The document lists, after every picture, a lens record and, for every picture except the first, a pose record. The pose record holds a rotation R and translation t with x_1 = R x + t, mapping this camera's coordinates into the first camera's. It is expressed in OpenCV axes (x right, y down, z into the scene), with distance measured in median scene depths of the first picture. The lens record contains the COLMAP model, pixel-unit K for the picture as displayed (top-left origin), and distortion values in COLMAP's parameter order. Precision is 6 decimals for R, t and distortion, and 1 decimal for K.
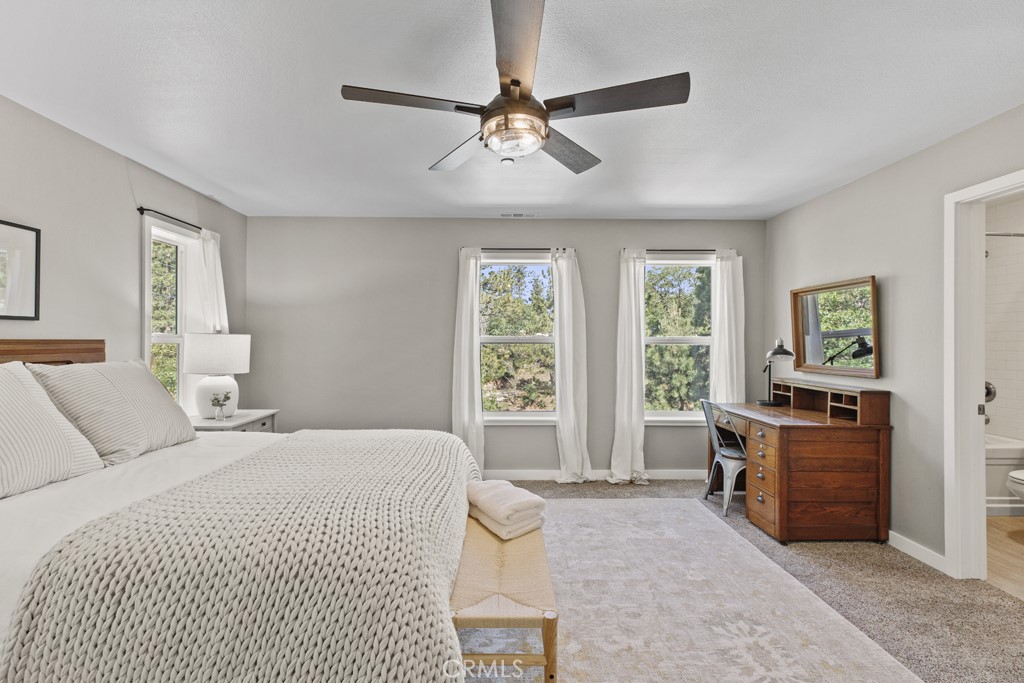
lens RADIAL K [[456.4, 0, 512.0], [0, 456.4, 341.5], [0, 0, 1]] dist [0.006935, 0.000171]
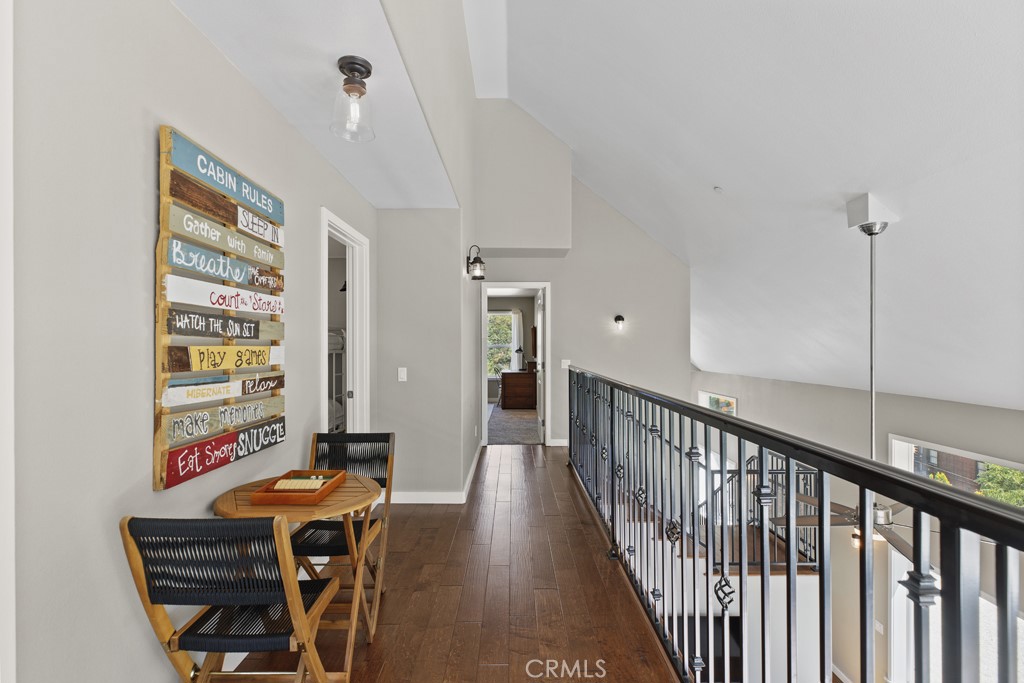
lens RADIAL K [[531.2, 0, 512.0], [0, 531.2, 341.5], [0, 0, 1]] dist [0.000014, -0.000005]
pose [[0.999675, -0.002167, -0.025383, 0.566731], [0.001953, 0.999962, -0.008458, -0.001974], [0.025401, 0.008406, 0.999642, -2.058743]]
